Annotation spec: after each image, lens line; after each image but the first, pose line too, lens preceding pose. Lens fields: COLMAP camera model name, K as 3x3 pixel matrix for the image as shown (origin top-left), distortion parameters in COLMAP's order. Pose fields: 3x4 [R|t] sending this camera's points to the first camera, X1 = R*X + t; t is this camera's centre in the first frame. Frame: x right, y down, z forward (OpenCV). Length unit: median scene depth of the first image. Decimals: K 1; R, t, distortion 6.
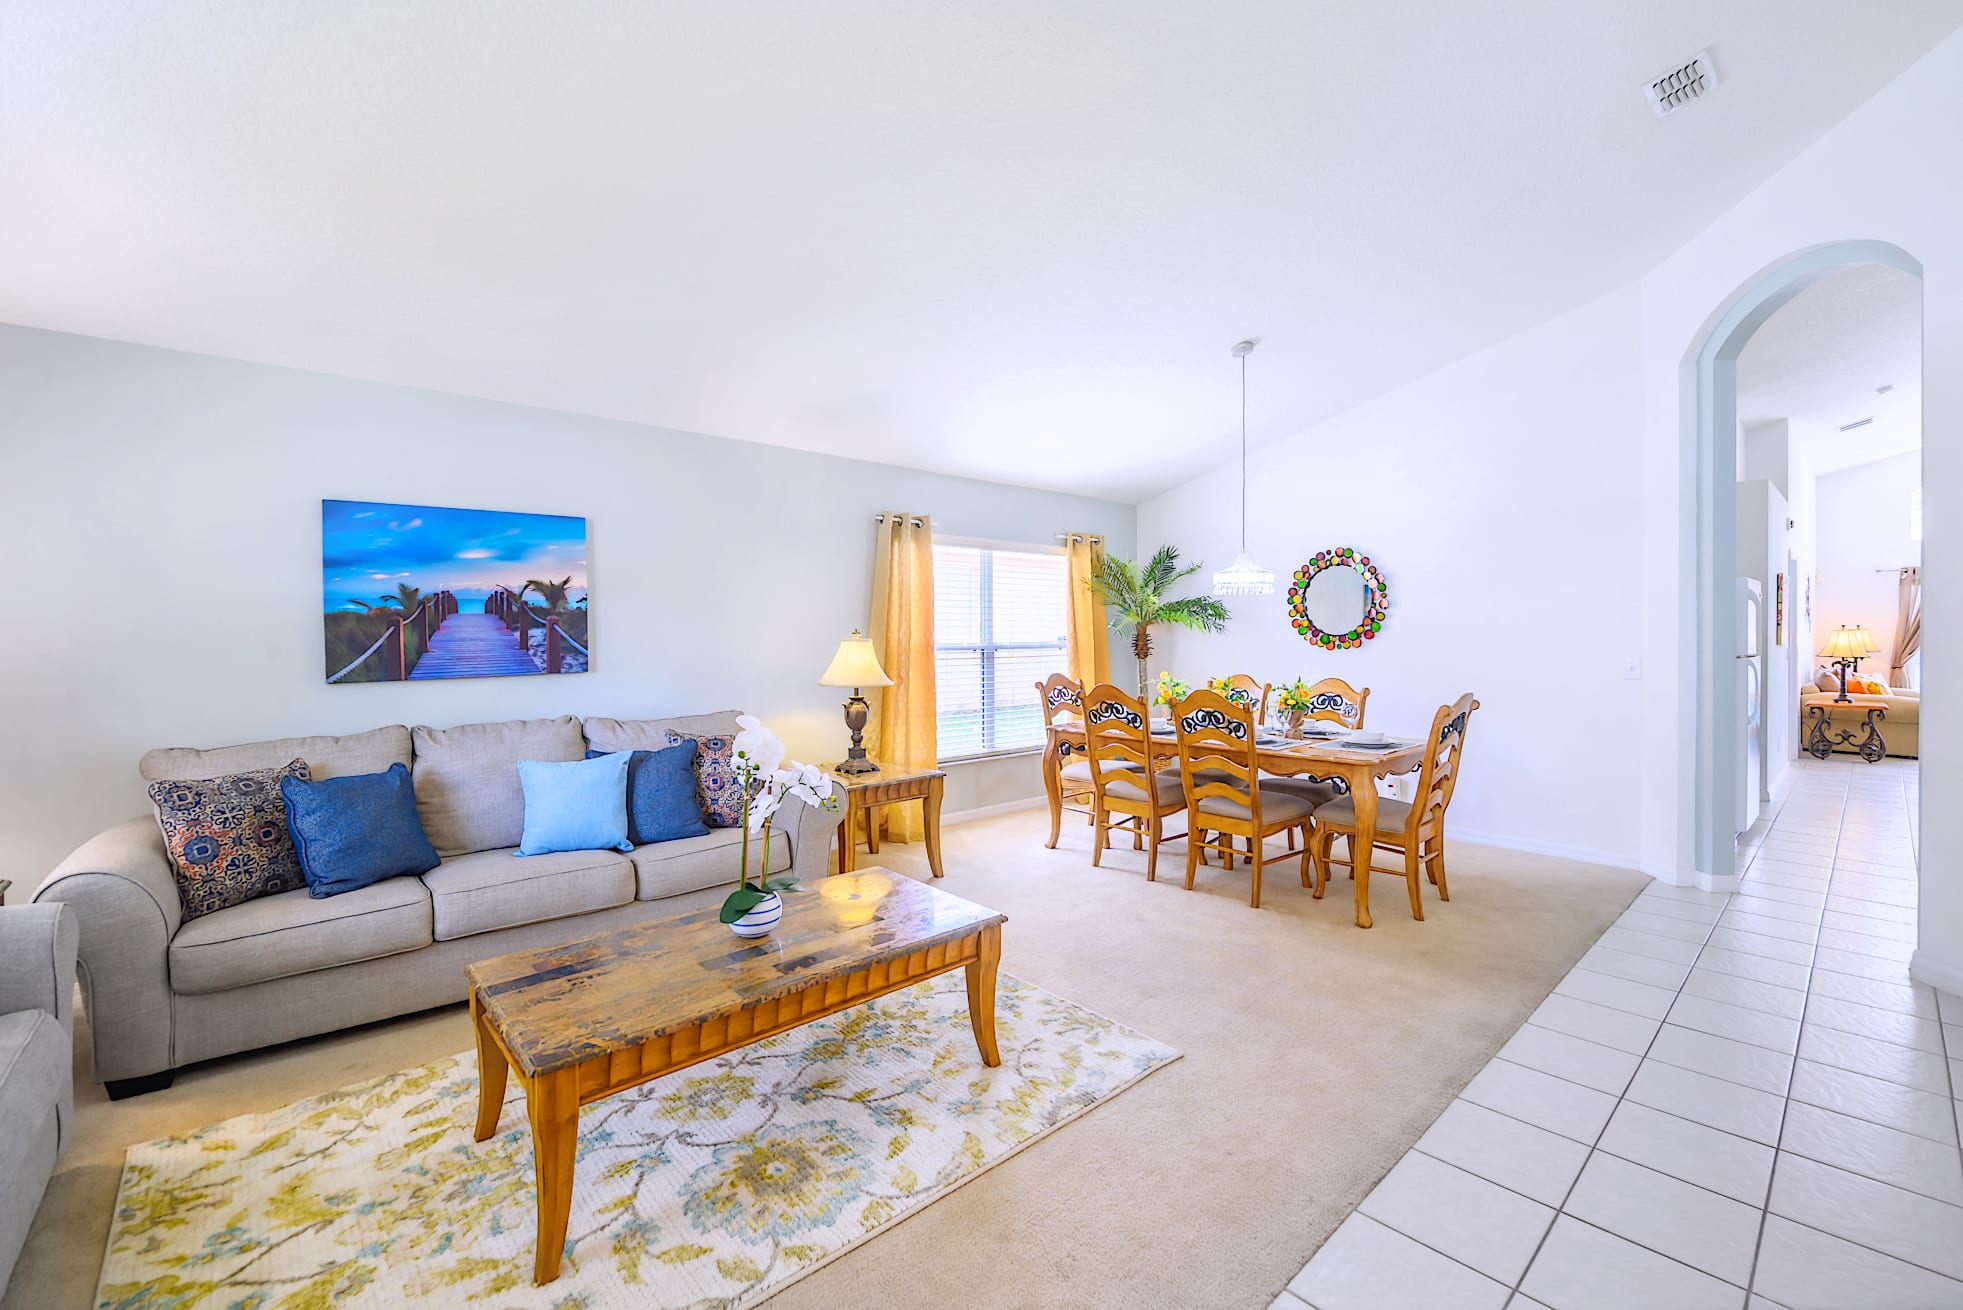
lens RADIAL K [[810.0, 0, 1003.0], [0, 810.0, 638.1], [0, 0, 1]] dist [-0.008988, -0.000442]
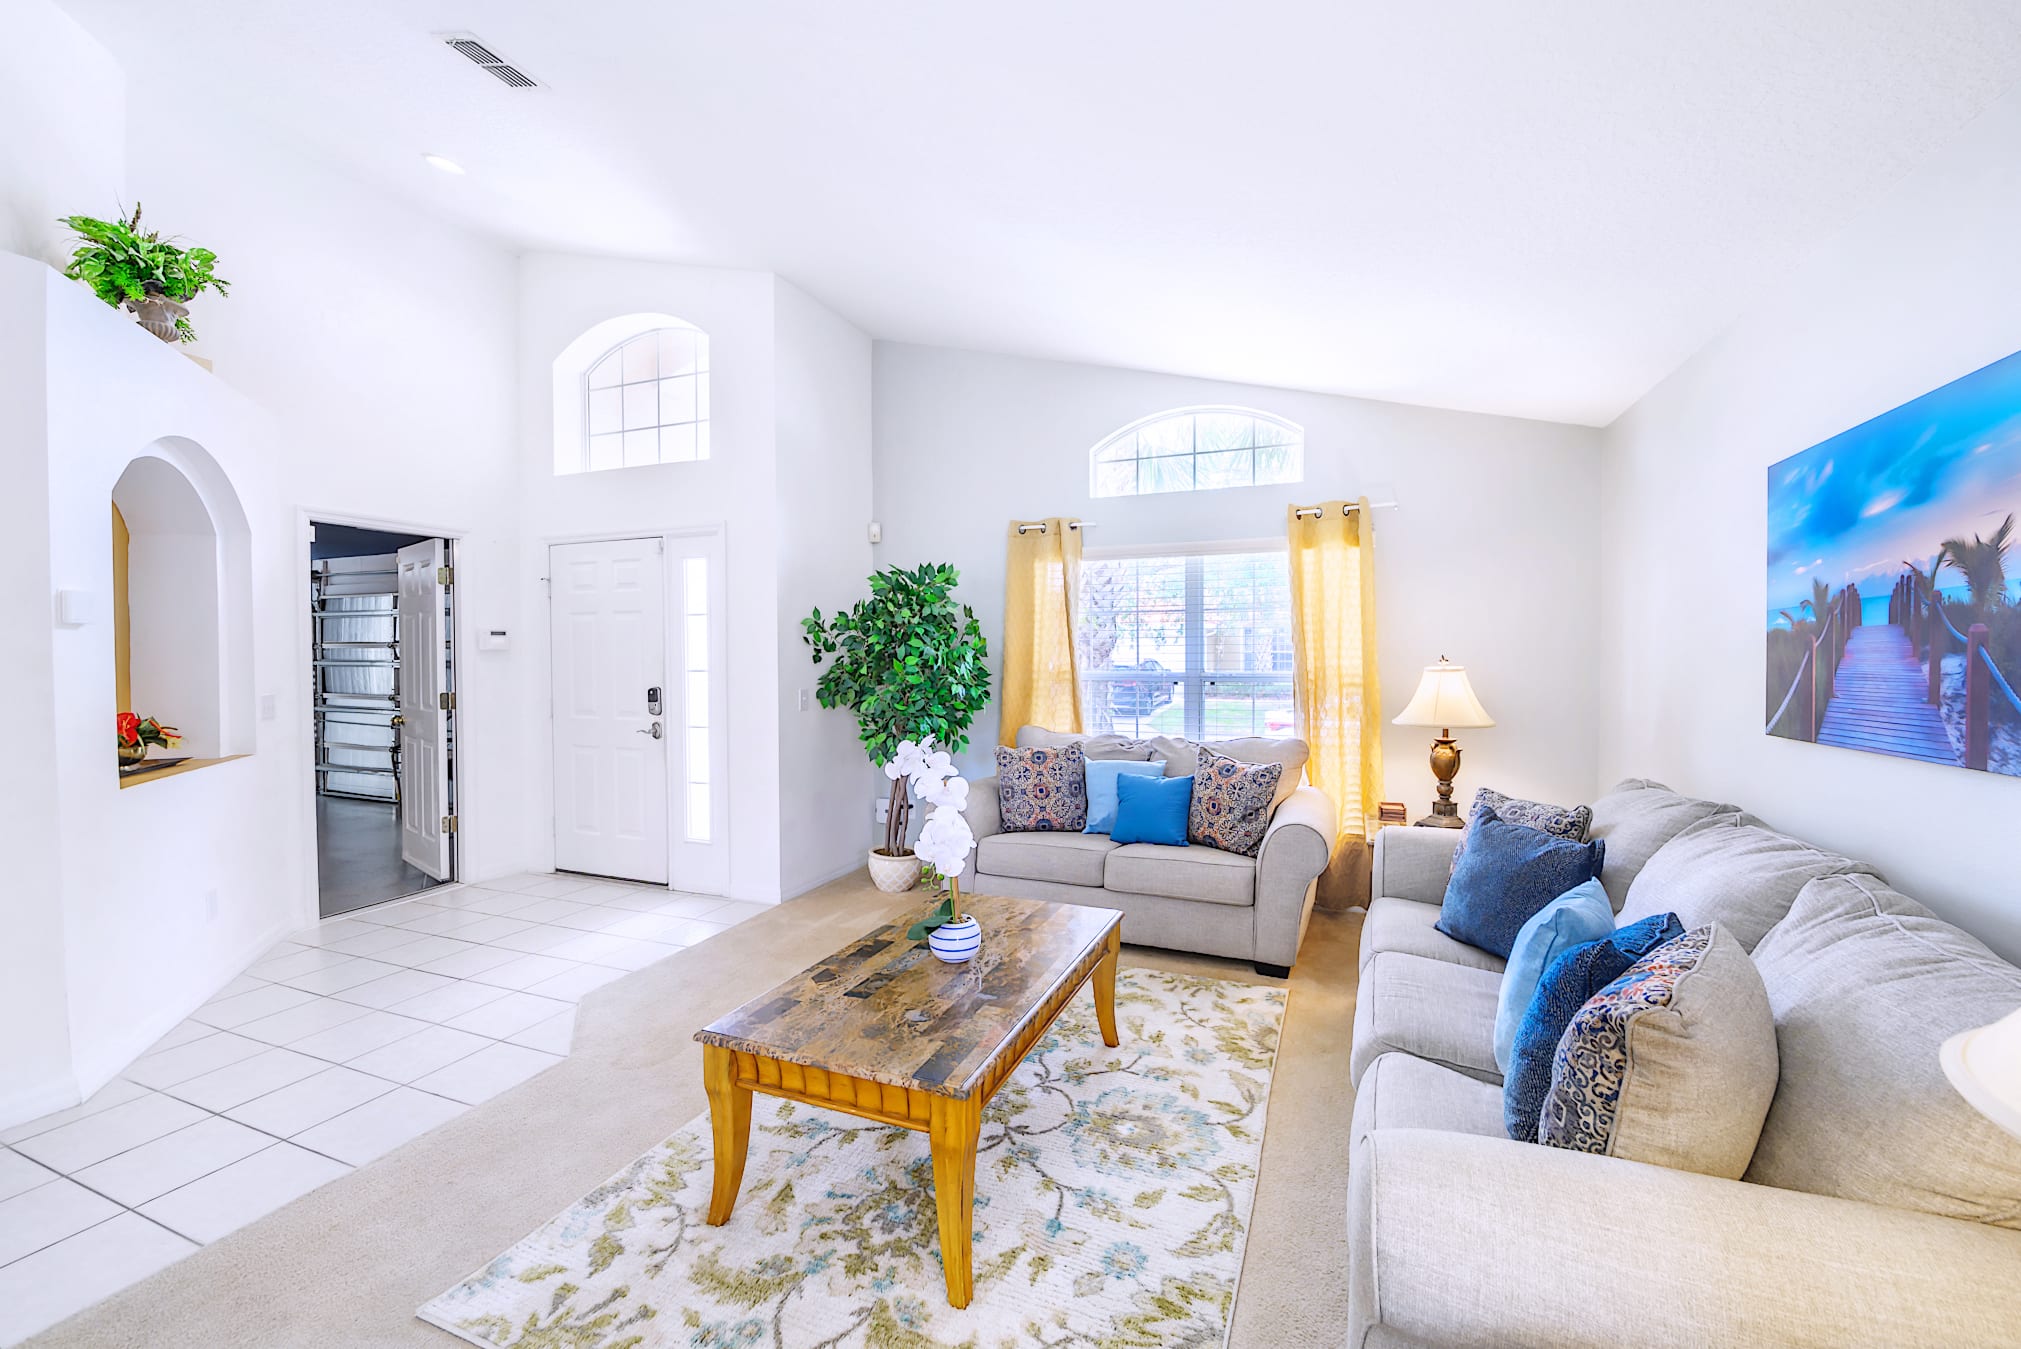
lens RADIAL K [[833.9, 0, 998.9], [0, 833.9, 667.4], [0, 0, 1]] dist [-0.008988, -0.000442]
pose [[-0.908138, 0.009891, -0.418554, 0.049342], [-0.002008, 0.999606, 0.027979, -0.018125], [0.418666, 0.026249, -0.907761, 1.281000]]
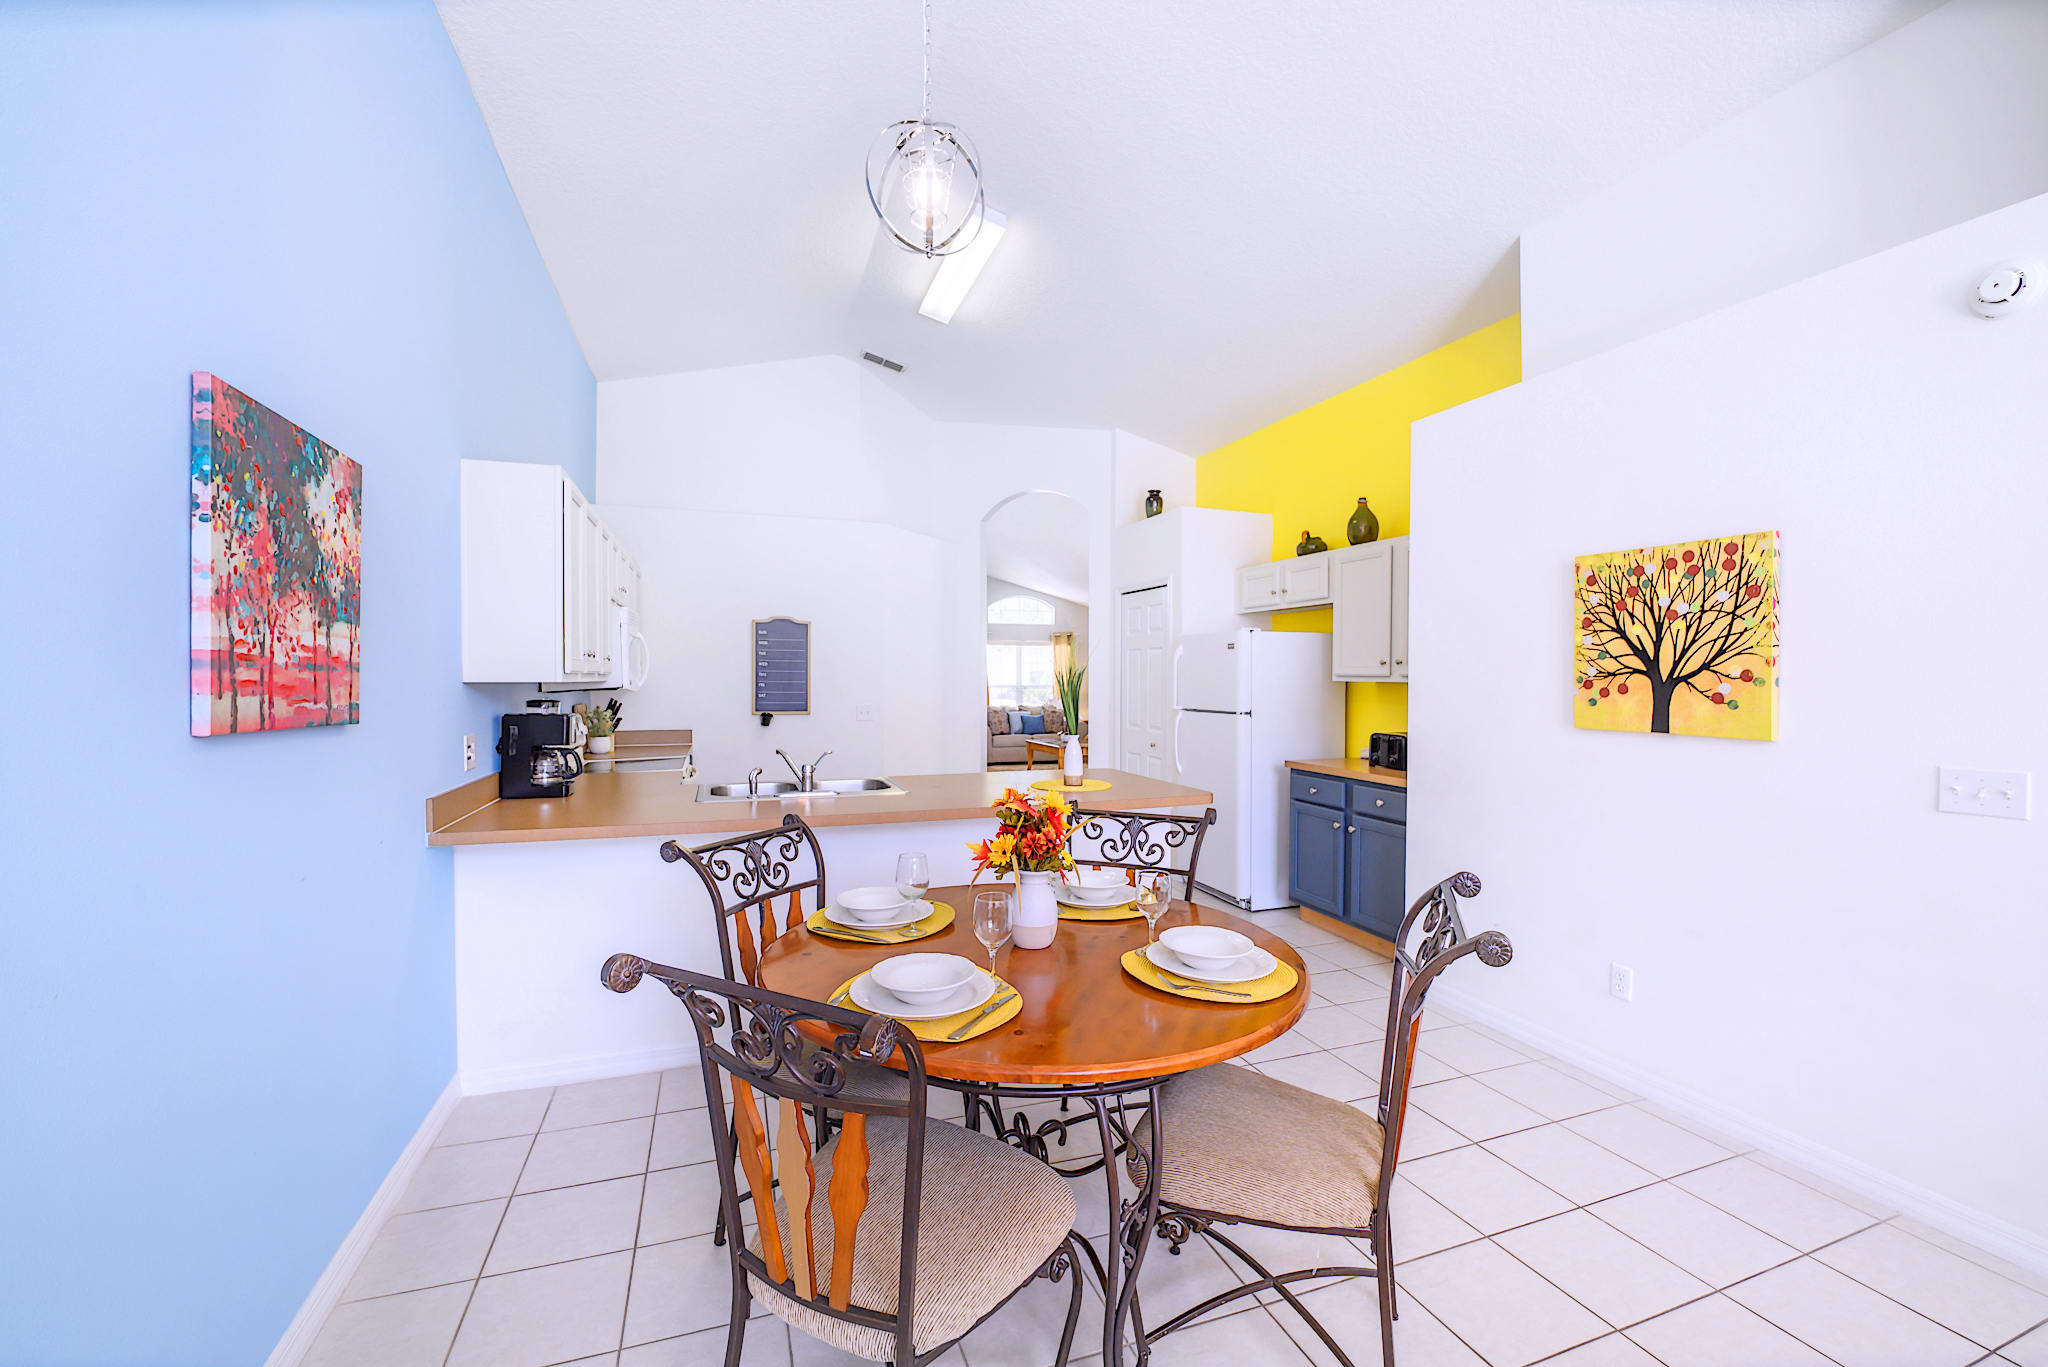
lens RADIAL K [[845.1, 0, 1027.9], [0, 845.1, 680.4], [0, 0, 1]] dist [-0.008988, -0.000442]
pose [[-0.384364, 0.001888, -0.923180, 2.879474], [-0.014141, 0.999869, 0.007933, -0.024309], [0.923073, 0.016104, -0.384287, 1.770903]]
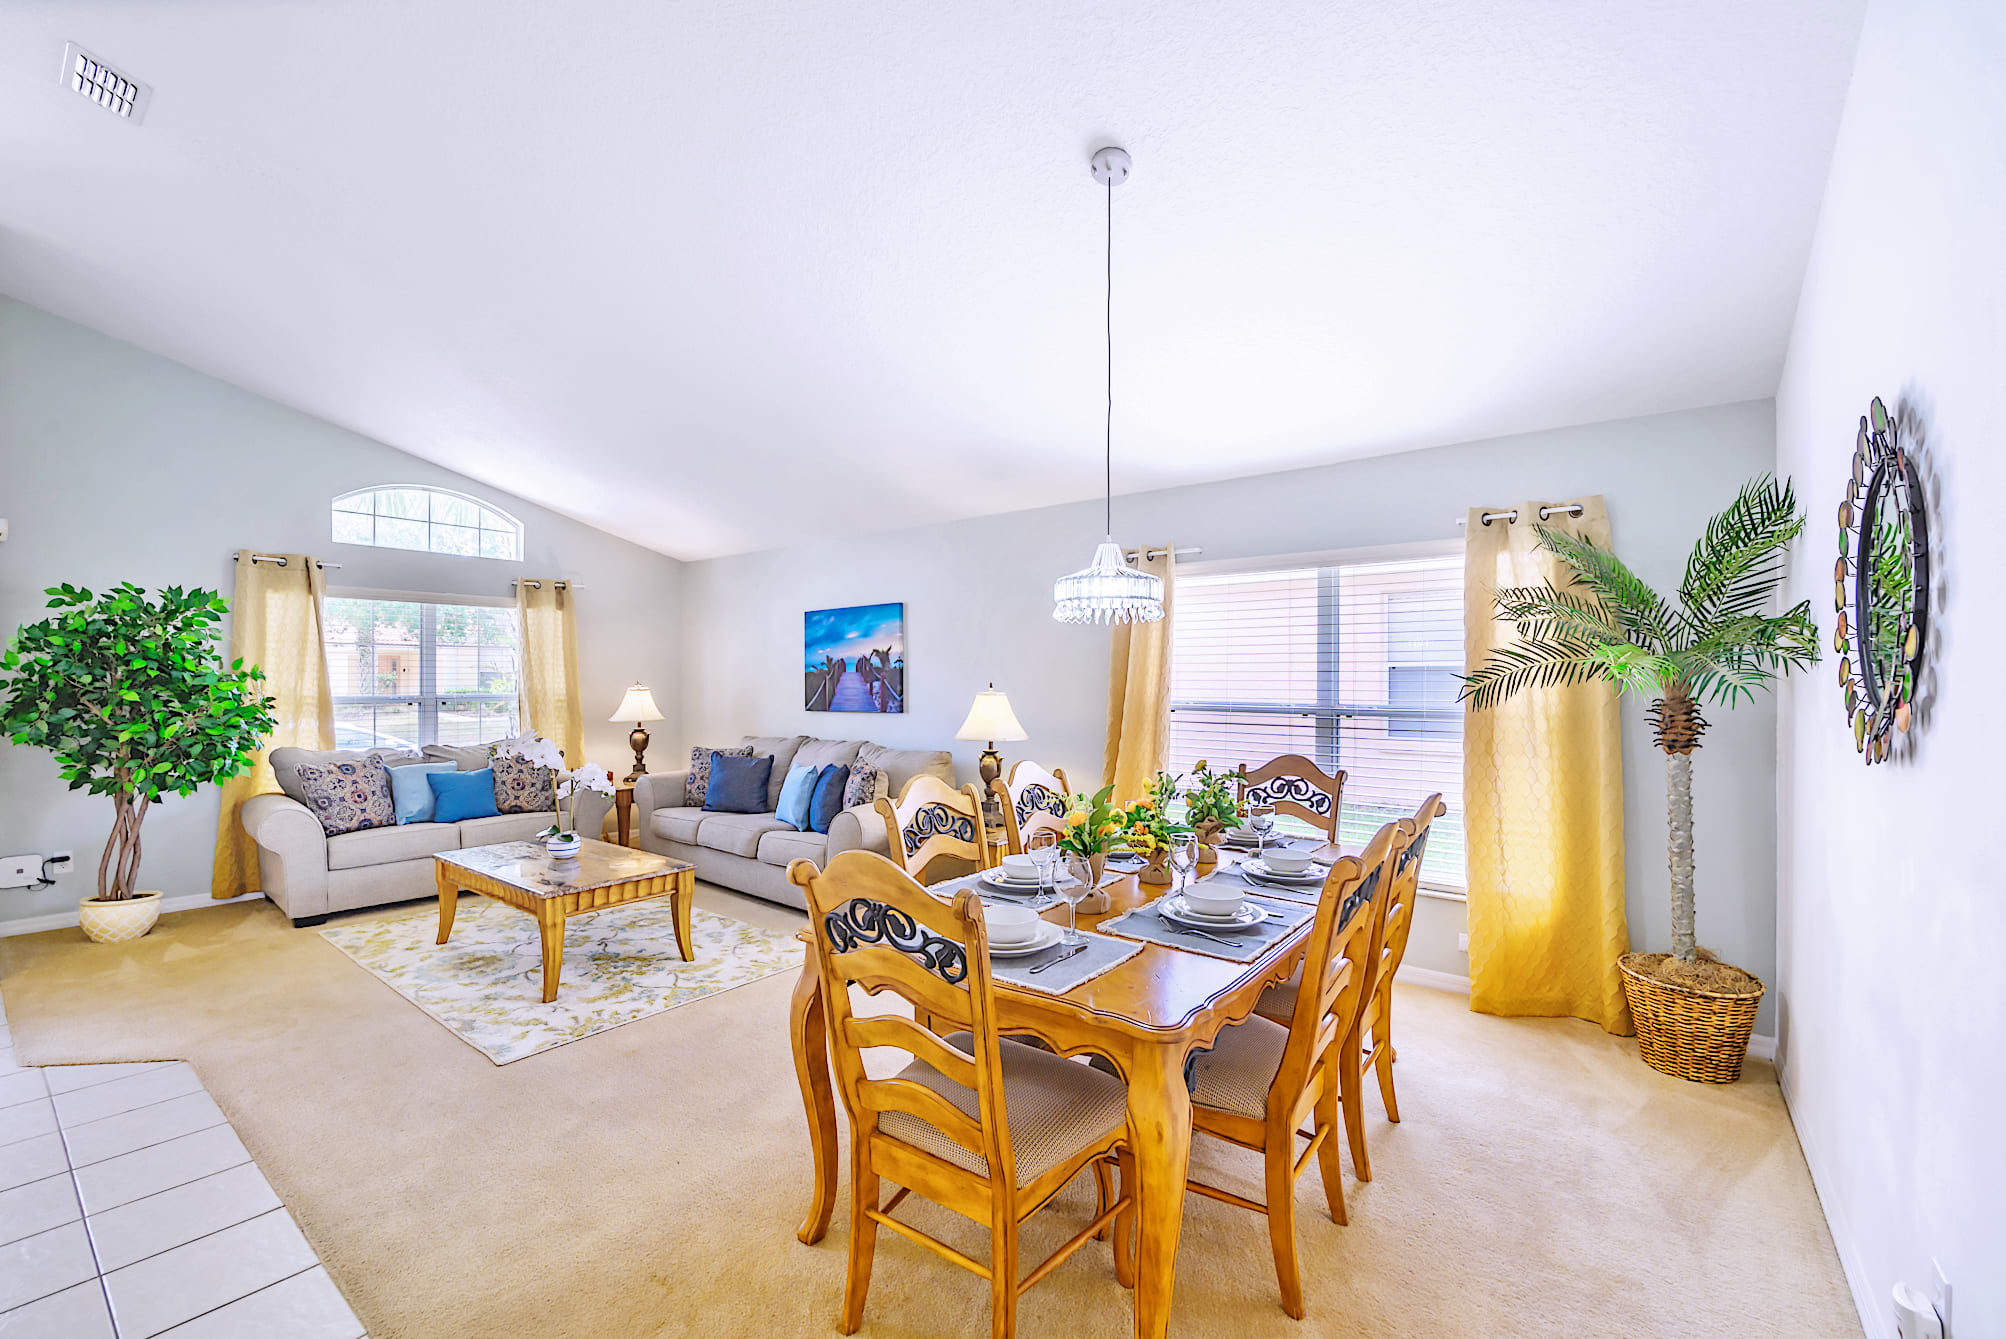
lens RADIAL K [[827.8, 0, 1018.7], [0, 827.8, 676.0], [0, 0, 1]] dist [-0.008988, -0.000442]
pose [[0.178453, -0.004321, -0.983939, 1.054003], [-0.013837, 0.999880, -0.006900, -0.016383], [0.983851, 0.014846, 0.178372, 1.071527]]
